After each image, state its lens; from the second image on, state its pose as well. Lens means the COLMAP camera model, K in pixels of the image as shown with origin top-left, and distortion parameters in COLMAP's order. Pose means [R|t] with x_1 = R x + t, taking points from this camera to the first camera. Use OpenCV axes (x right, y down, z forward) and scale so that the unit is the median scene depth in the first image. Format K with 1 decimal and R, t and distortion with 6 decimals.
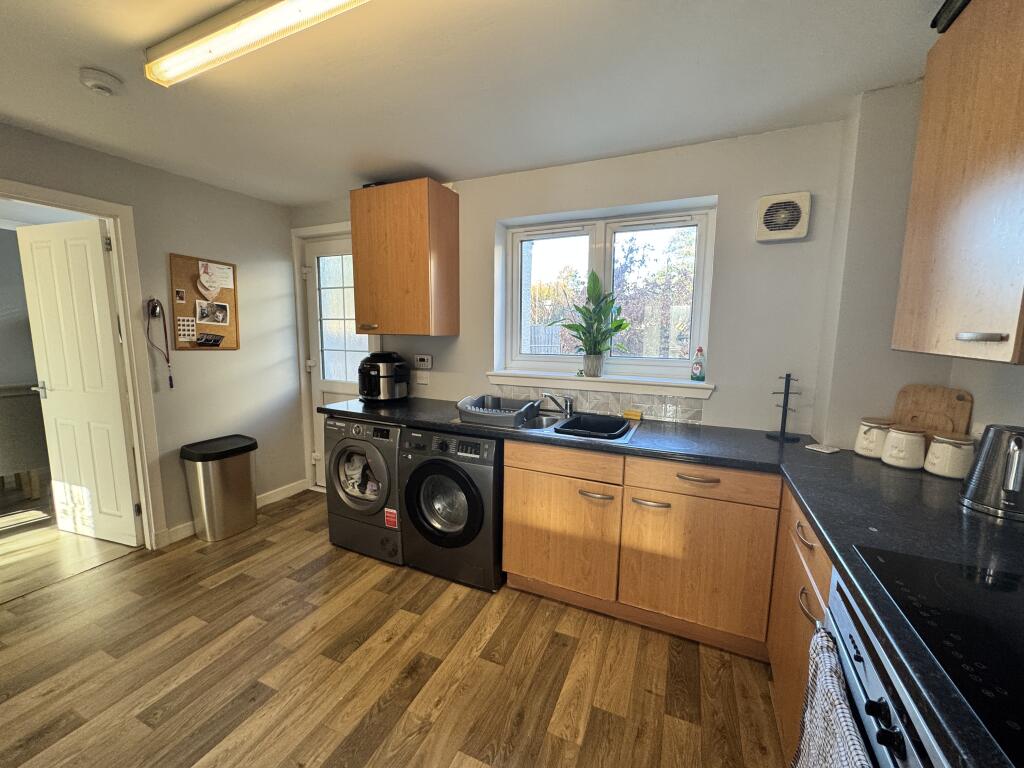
lens RADIAL K [[410.2, 0, 512.0], [0, 410.2, 384.0], [0, 0, 1]] dist [-0.001274, 0.000816]
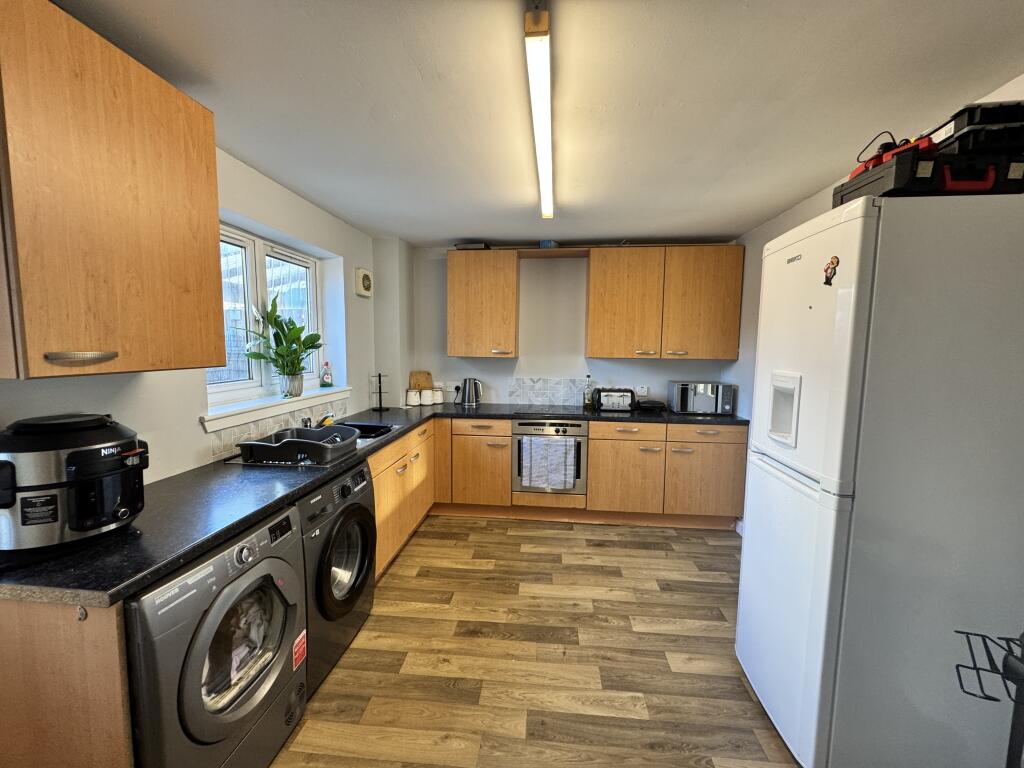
lens RADIAL K [[410.2, 0, 512.0], [0, 410.2, 384.0], [0, 0, 1]] dist [-0.001274, 0.000816]
pose [[-0.316960, -0.098671, 0.943292, -1.345438], [0.118020, 0.982740, 0.142454, -0.187519], [-0.941067, 0.156480, -0.299844, 1.131894]]
